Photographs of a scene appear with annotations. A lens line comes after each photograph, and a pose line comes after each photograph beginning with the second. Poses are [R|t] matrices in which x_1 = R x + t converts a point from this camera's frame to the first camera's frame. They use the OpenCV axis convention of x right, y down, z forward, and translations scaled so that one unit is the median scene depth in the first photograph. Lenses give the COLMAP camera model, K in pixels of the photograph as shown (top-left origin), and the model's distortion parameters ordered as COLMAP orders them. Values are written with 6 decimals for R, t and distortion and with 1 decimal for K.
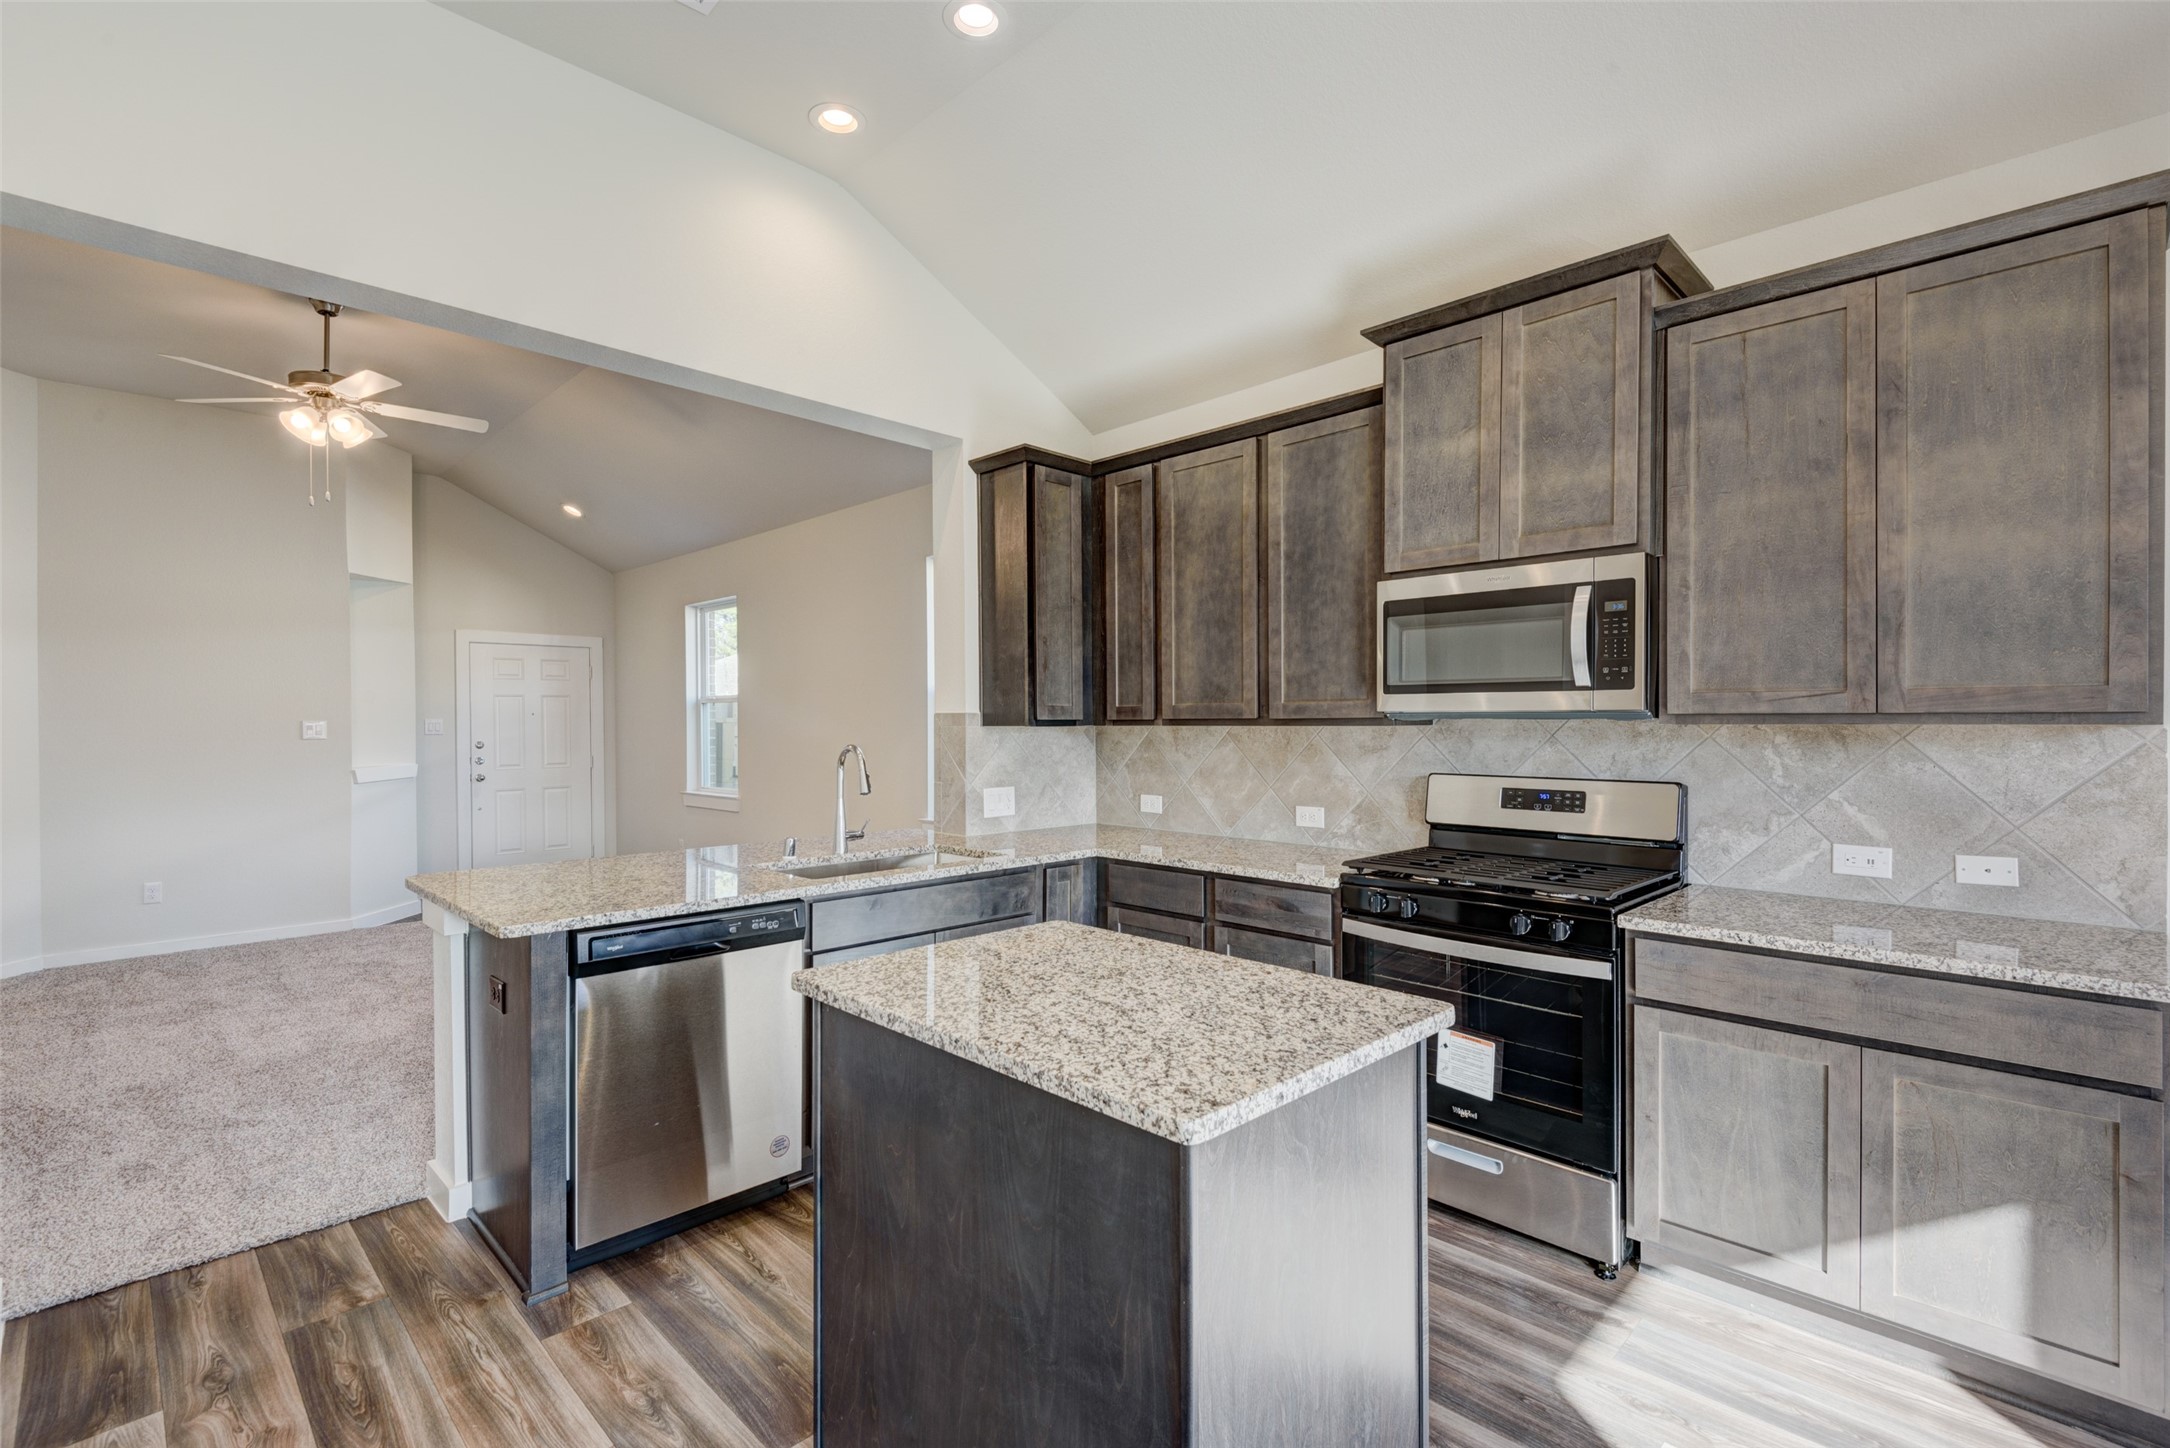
lens RADIAL K [[981.4, 0, 1096.7], [0, 981.4, 722.0], [0, 0, 1]] dist [0.038909, -0.022894]
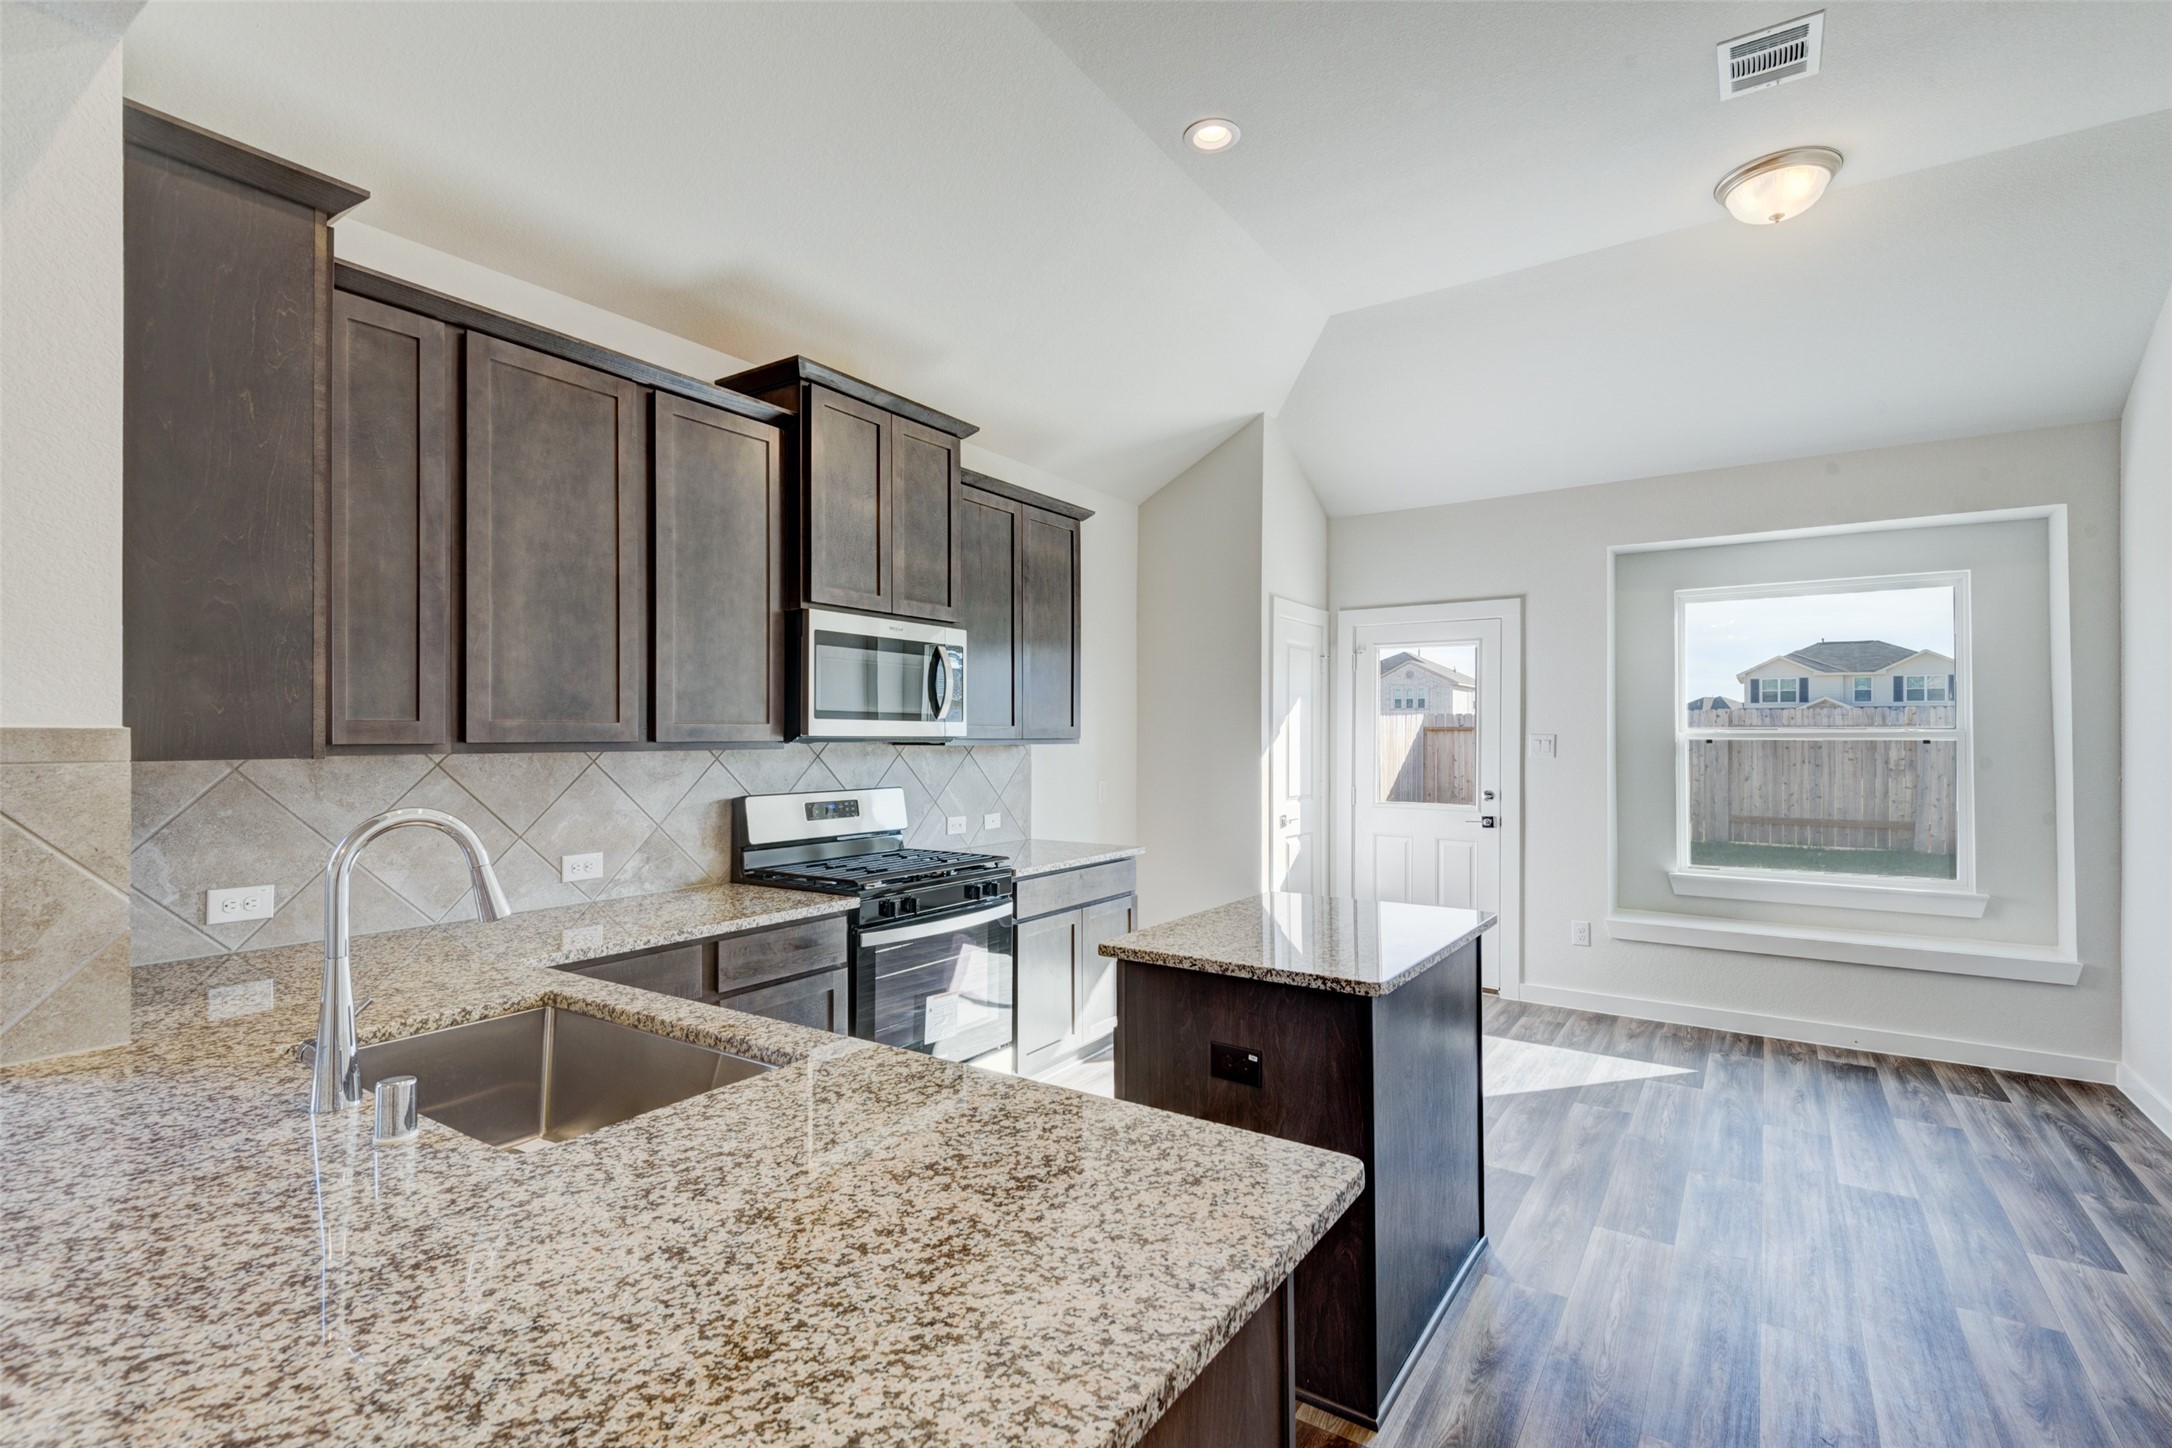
lens RADIAL K [[982.3, 0, 1097.7], [0, 982.3, 722.0], [0, 0, 1]] dist [0.038909, -0.022894]
pose [[-0.189747, 0.018956, 0.981650, -0.691089], [0.003511, 0.999820, -0.018628, -0.003598], [-0.981827, -0.000088, -0.189780, 0.801913]]
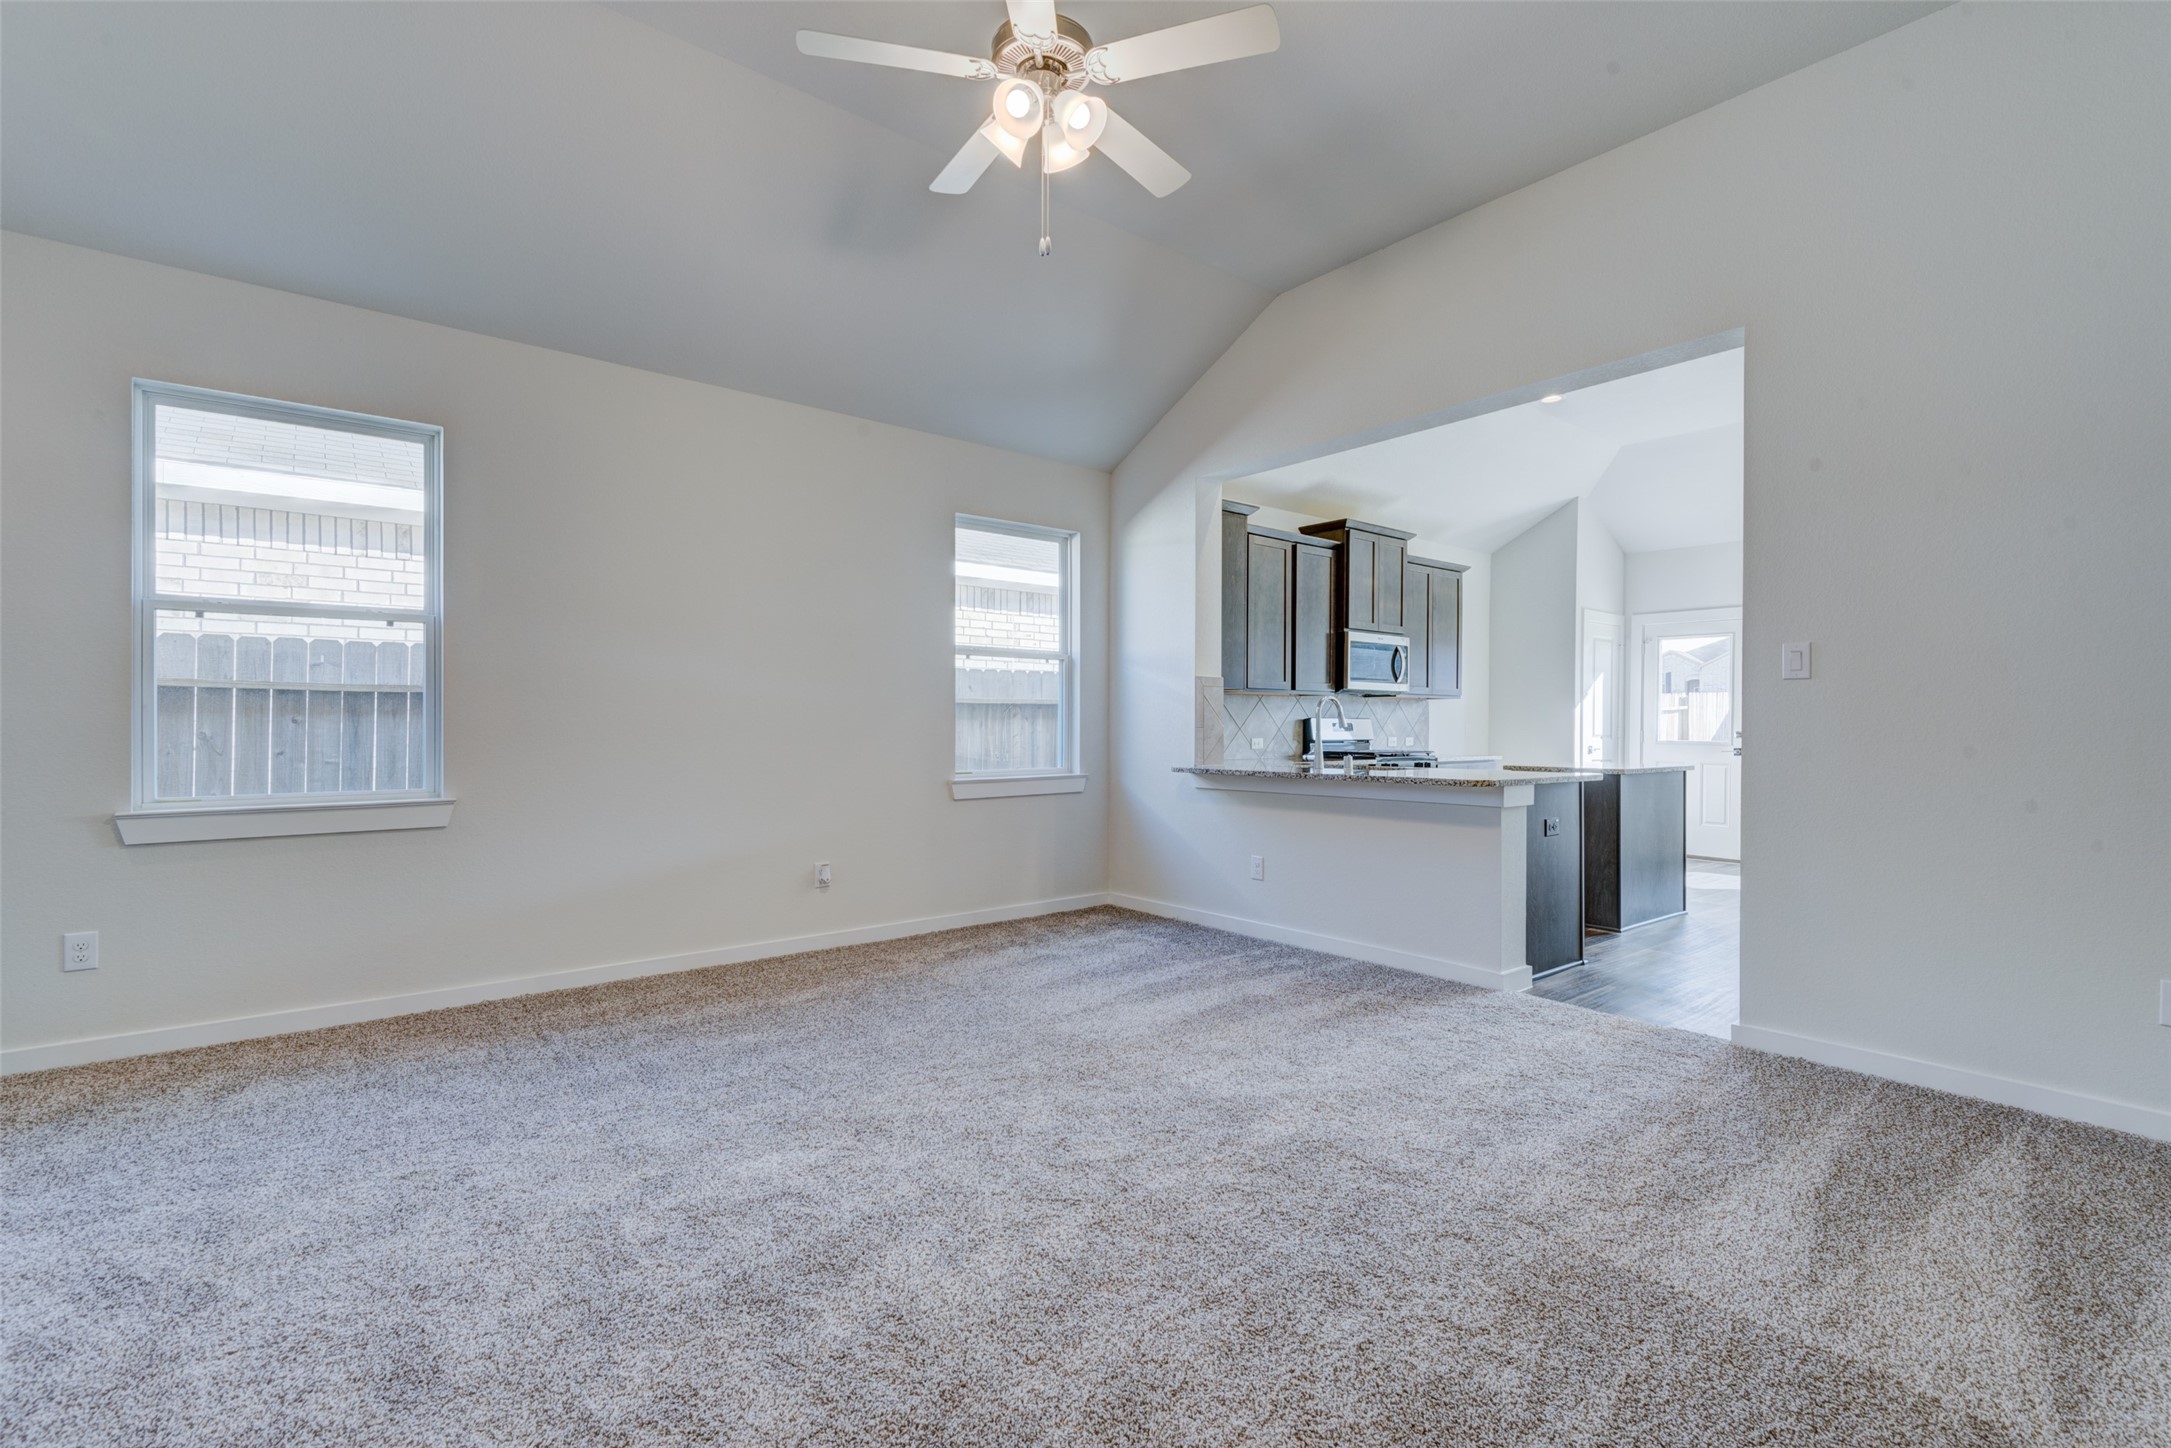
lens RADIAL K [[981.8, 0, 1097.2], [0, 981.8, 722.0], [0, 0, 1]] dist [0.038909, -0.022894]
pose [[0.094163, 0.006530, 0.995535, -1.795156], [-0.002746, 0.999976, -0.006299, 0.072832], [-0.995553, -0.002141, 0.094179, 1.210536]]
